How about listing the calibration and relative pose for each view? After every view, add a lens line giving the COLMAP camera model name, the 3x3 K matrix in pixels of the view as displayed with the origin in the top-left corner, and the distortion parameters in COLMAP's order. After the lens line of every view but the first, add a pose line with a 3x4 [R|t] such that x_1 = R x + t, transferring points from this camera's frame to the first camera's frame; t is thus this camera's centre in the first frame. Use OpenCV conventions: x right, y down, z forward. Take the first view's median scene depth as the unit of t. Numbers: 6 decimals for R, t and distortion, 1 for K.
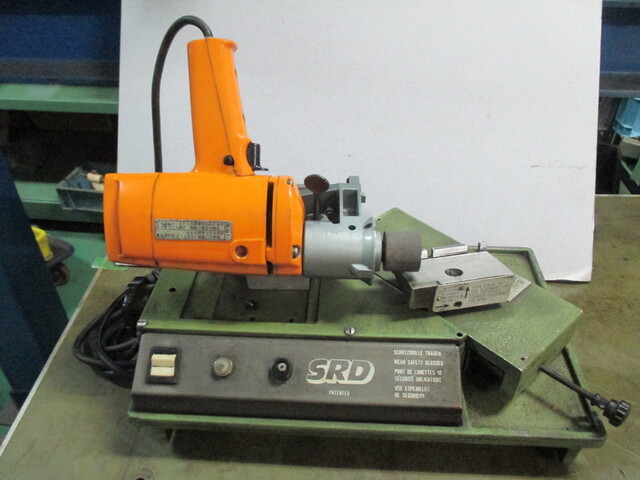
lens RADIAL K [[537.0, 0, 320.0], [0, 537.0, 240.0], [0, 0, 1]] dist [-0.012131, -0.004508]
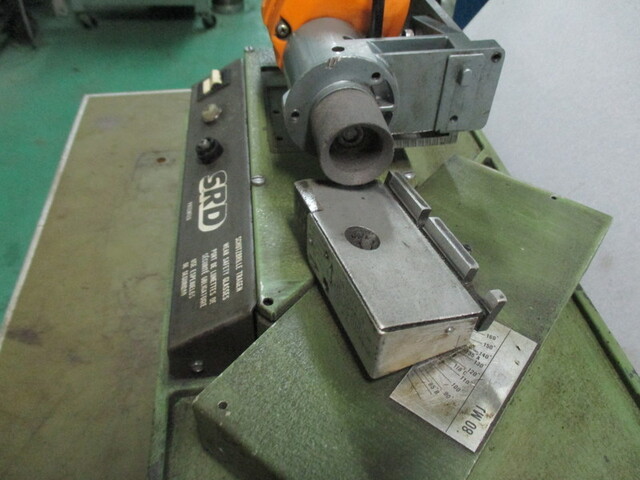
lens RADIAL K [[537.0, 0, 320.0], [0, 537.0, 240.0], [0, 0, 1]] dist [-0.012131, -0.004508]
pose [[0.172702, 0.682078, -0.710593, 0.627833], [-0.610867, 0.640102, 0.465951, -0.153967], [0.772668, 0.353607, 0.527206, 0.745667]]
